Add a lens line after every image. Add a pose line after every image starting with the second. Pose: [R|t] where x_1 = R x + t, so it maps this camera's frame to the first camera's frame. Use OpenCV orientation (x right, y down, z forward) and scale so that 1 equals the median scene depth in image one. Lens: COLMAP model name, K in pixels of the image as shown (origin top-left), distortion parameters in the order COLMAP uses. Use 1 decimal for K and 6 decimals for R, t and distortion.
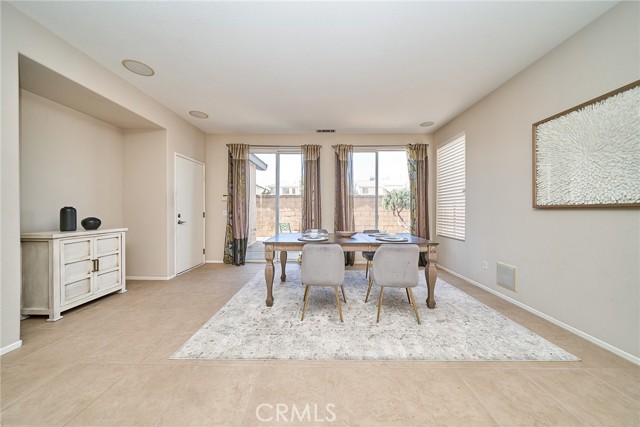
lens RADIAL K [[221.9, 0, 319.2], [0, 221.9, 212.0], [0, 0, 1]] dist [-0.002475, 0.000143]
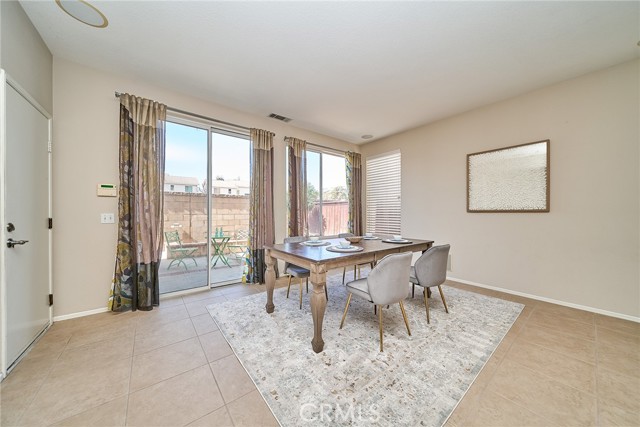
lens RADIAL K [[221.9, 0, 322.4], [0, 221.9, 213.5], [0, 0, 1]] dist [-0.002475, 0.000143]
pose [[0.768309, -0.002743, 0.640073, -0.423469], [0.004939, 0.999986, -0.001642, -0.005574], [-0.640060, 0.004422, 0.768312, 0.291003]]
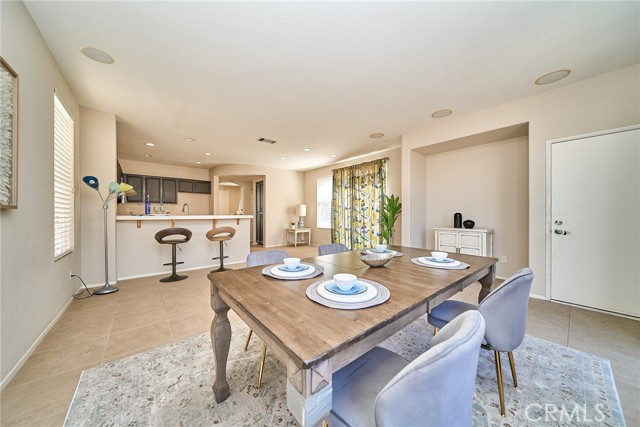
lens RADIAL K [[221.9, 0, 318.9], [0, 221.9, 214.0], [0, 0, 1]] dist [-0.002475, 0.000143]
pose [[-0.768780, -0.002618, -0.639508, 0.424685], [-0.005910, 0.999978, 0.003011, -0.007891], [0.639486, 0.006094, -0.768779, 0.998598]]
